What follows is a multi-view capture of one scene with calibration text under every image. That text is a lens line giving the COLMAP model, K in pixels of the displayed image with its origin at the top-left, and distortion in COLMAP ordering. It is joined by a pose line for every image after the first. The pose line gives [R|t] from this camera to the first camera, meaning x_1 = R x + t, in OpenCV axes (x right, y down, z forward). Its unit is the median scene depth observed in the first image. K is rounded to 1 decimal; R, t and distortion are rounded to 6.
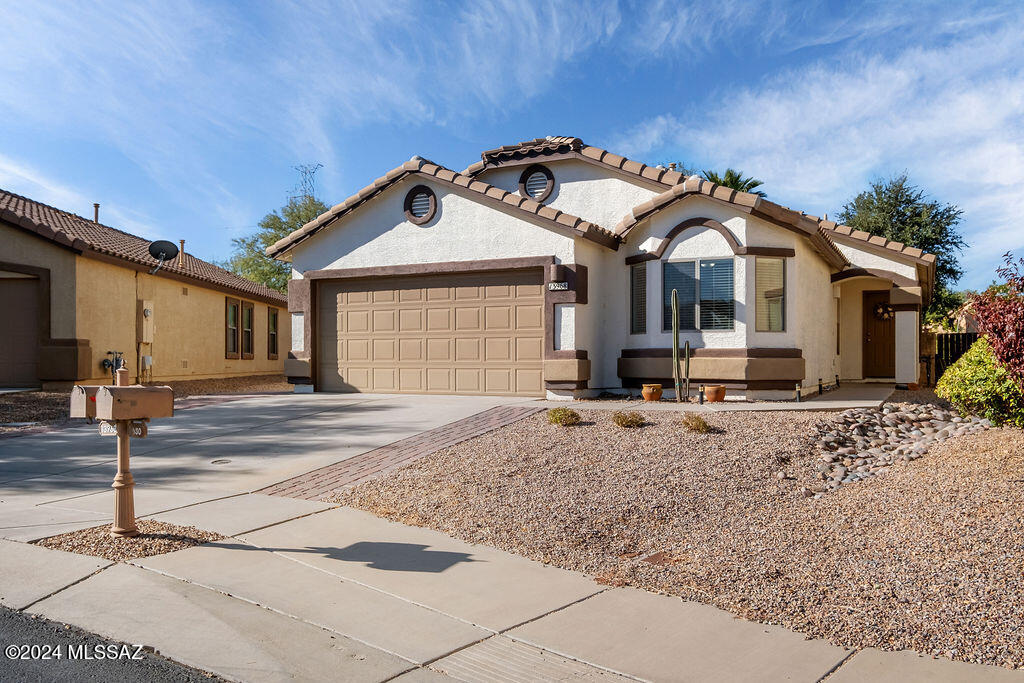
lens RADIAL K [[832.0, 0, 513.6], [0, 832.0, 363.5], [0, 0, 1]] dist [-0.006411, -0.001429]
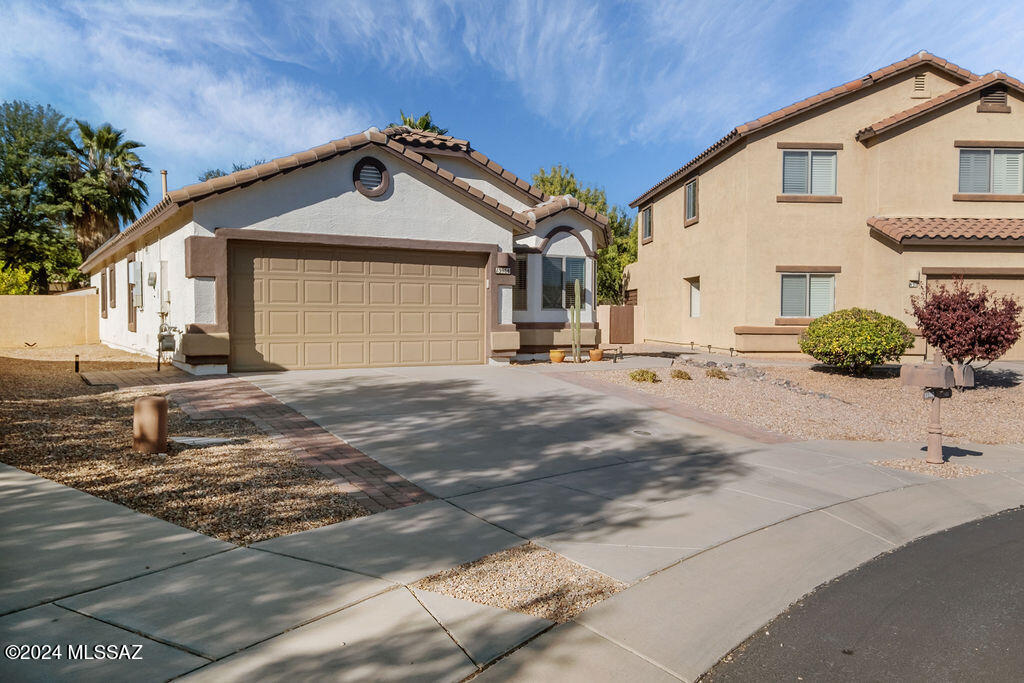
lens RADIAL K [[775.4, 0, 512.0], [0, 775.4, 341.5], [0, 0, 1]] dist [-0.005177, -0.000602]
pose [[0.515665, -0.027089, 0.856362, -0.857970], [0.000540, 0.999510, 0.031292, -0.025011], [-0.856790, -0.015674, 0.515427, 0.394065]]
